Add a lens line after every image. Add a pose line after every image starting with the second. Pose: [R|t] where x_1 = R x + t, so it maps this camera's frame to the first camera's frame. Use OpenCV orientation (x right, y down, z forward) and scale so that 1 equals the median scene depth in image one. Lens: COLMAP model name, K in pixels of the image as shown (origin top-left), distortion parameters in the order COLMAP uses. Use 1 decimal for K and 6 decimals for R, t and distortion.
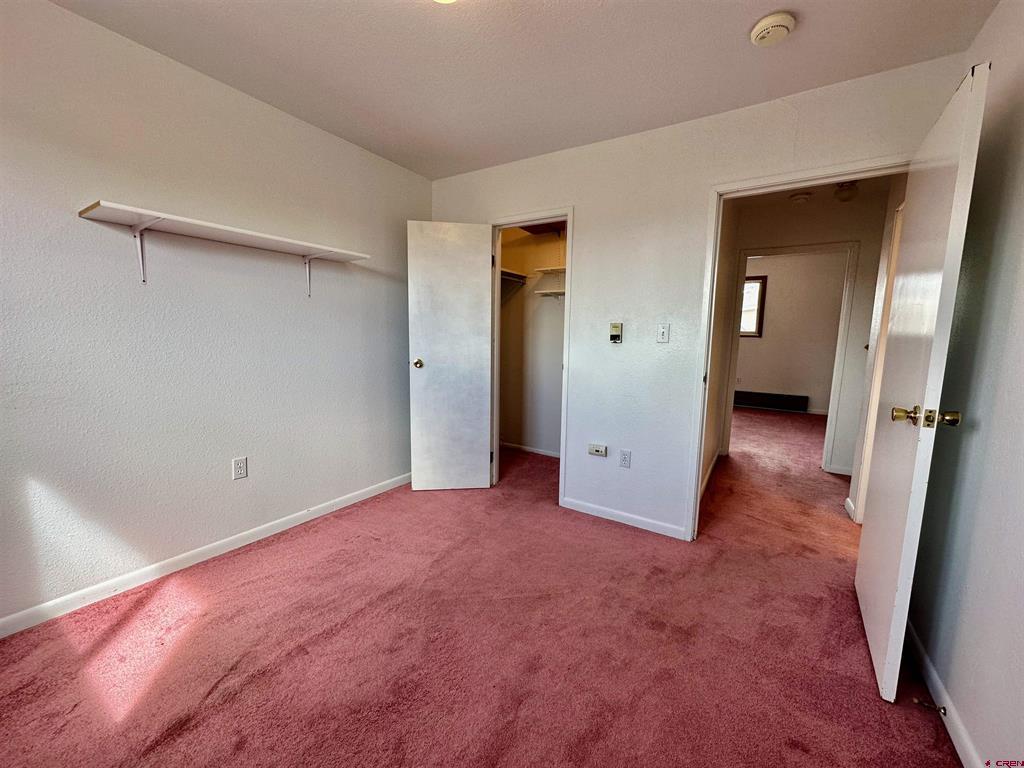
lens RADIAL K [[405.9, 0, 511.8], [0, 405.9, 385.4], [0, 0, 1]] dist [-0.002644, 0.000732]
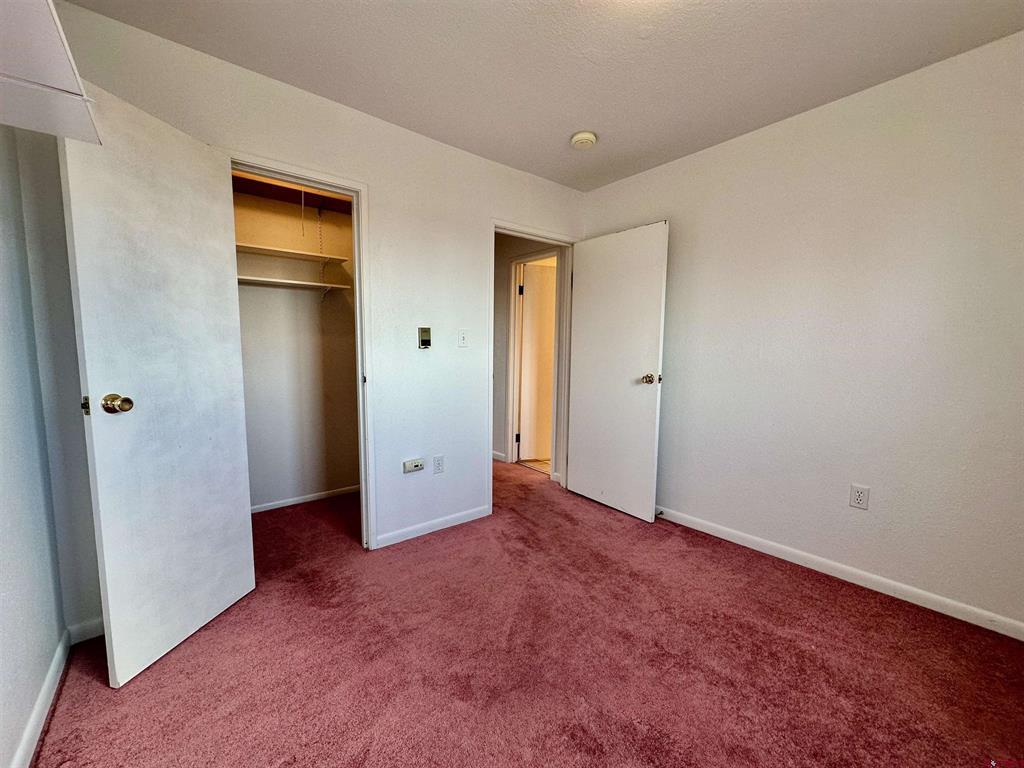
lens RADIAL K [[405.9, 0, 510.5], [0, 405.9, 384.1], [0, 0, 1]] dist [-0.002644, 0.000732]
pose [[0.320189, -0.105932, 0.941413, -0.576889], [0.117665, 0.990481, 0.071434, -0.063915], [-0.940018, 0.087899, 0.329605, 0.489688]]
